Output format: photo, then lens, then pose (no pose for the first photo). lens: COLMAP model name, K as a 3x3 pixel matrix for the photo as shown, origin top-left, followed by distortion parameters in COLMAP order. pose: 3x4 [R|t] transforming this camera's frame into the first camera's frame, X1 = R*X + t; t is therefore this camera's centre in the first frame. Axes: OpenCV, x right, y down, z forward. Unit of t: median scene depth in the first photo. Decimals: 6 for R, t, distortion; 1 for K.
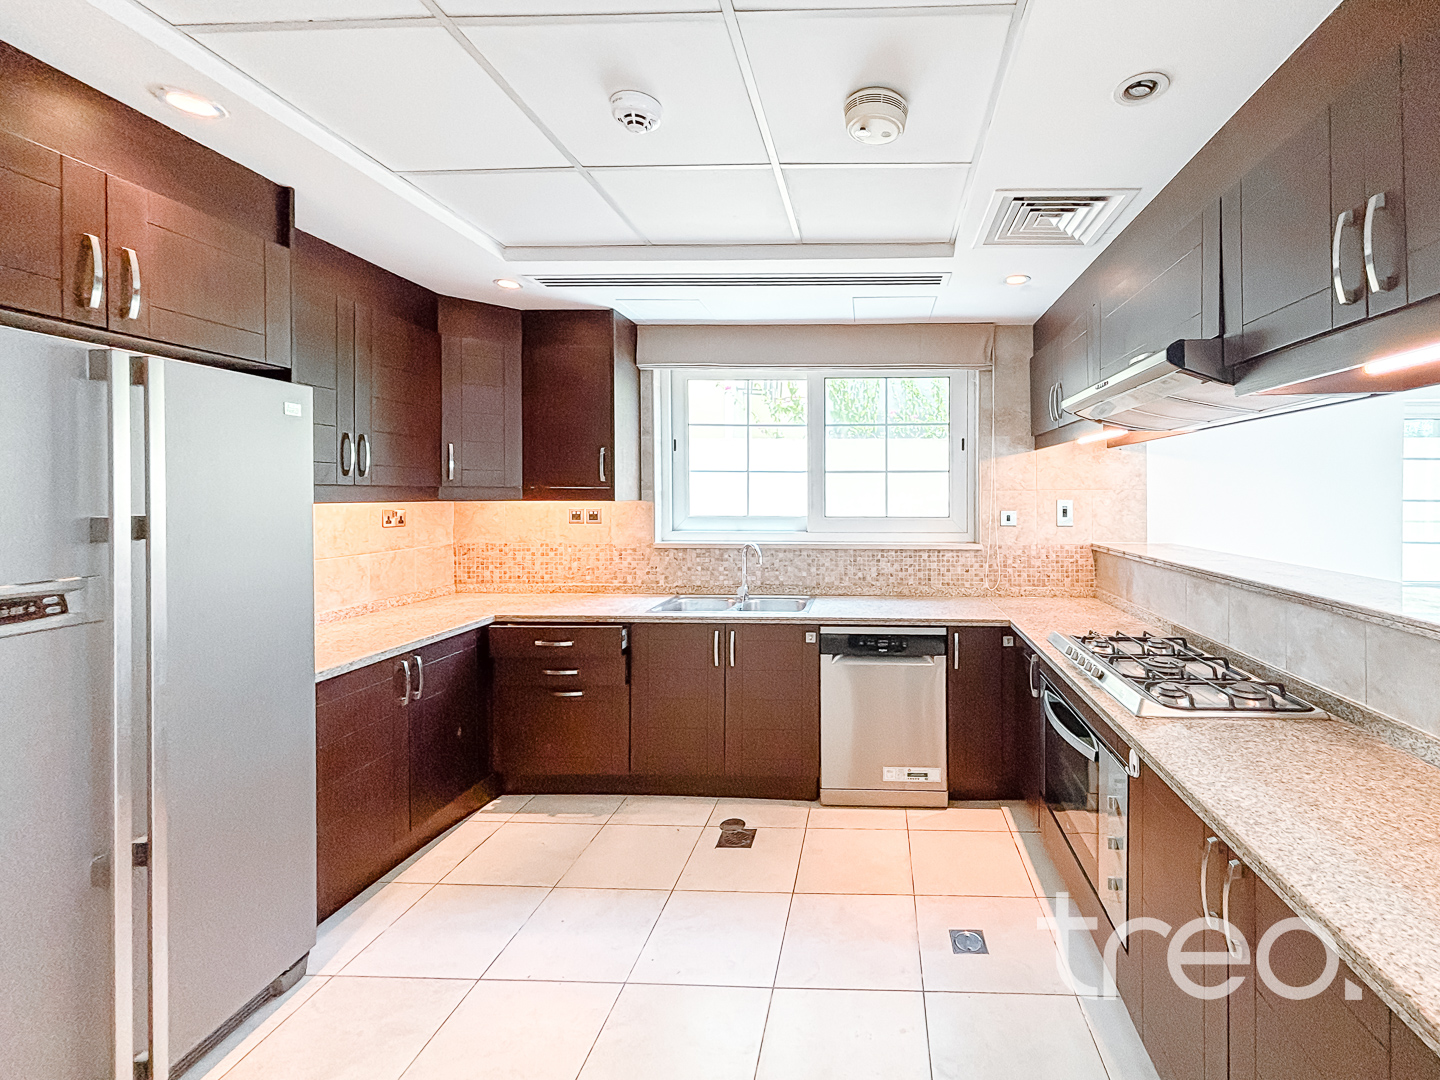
lens RADIAL K [[574.9, 0, 720.9], [0, 574.9, 491.8], [0, 0, 1]] dist [0.022136, -0.000405]
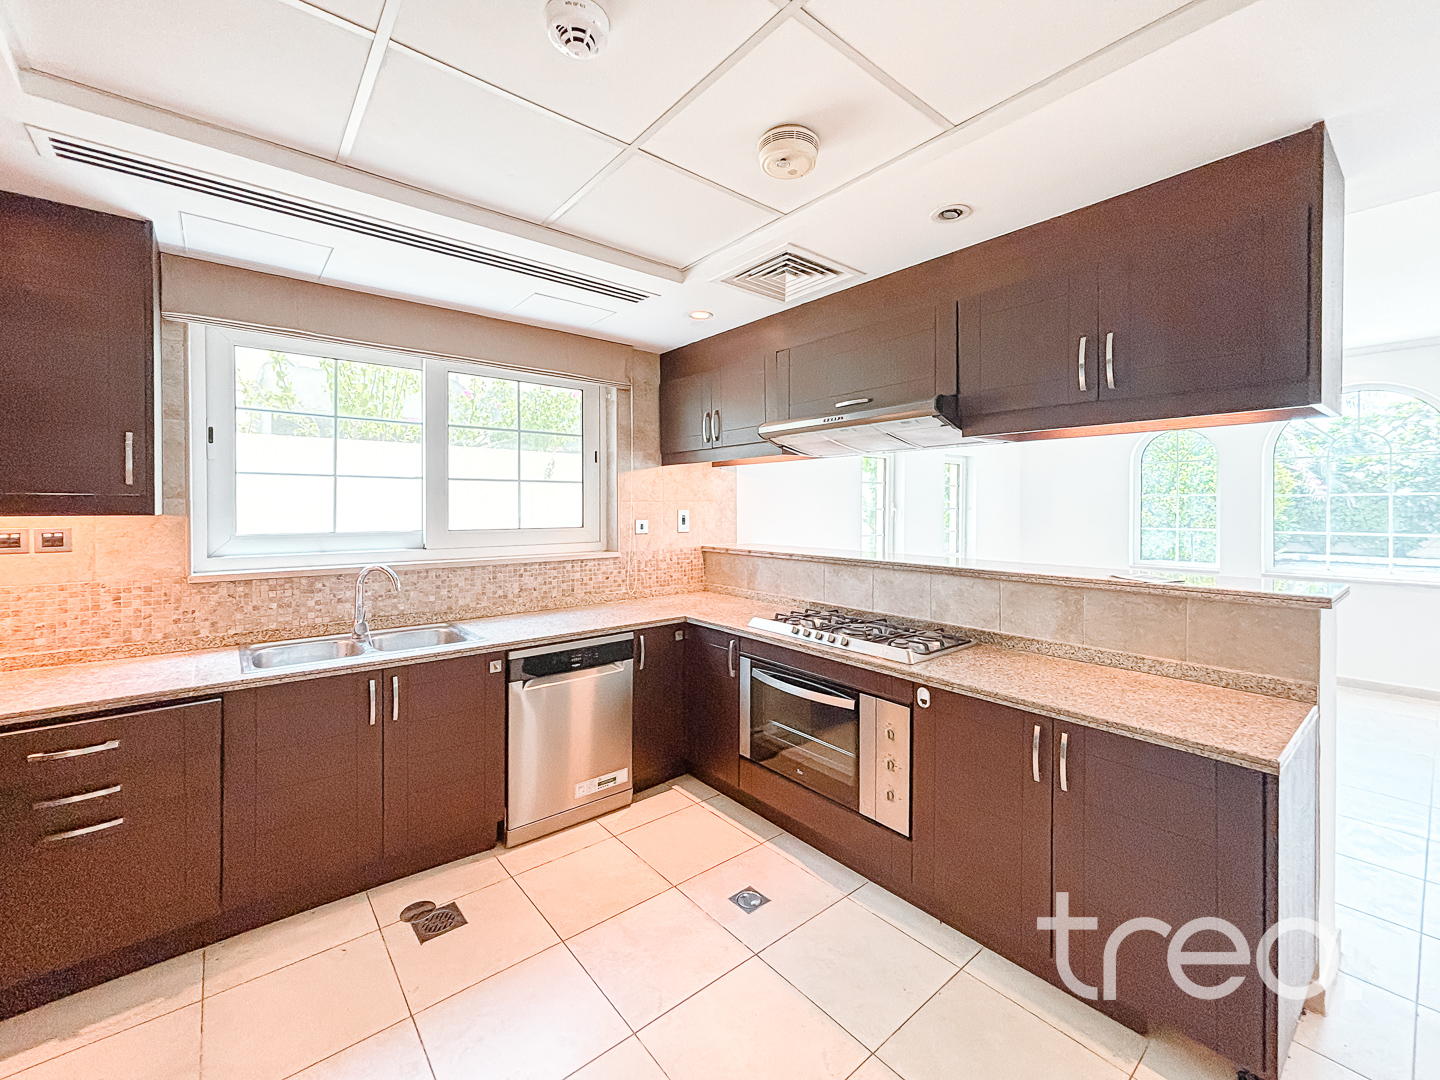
lens RADIAL K [[595.1, 0, 719.1], [0, 595.1, 506.2], [0, 0, 1]] dist [0.007512, -0.000855]
pose [[0.755078, -0.002877, 0.655629, -0.129608], [-0.000846, 0.999985, 0.005361, 0.001111], [-0.655635, -0.004603, 0.755064, 0.058137]]
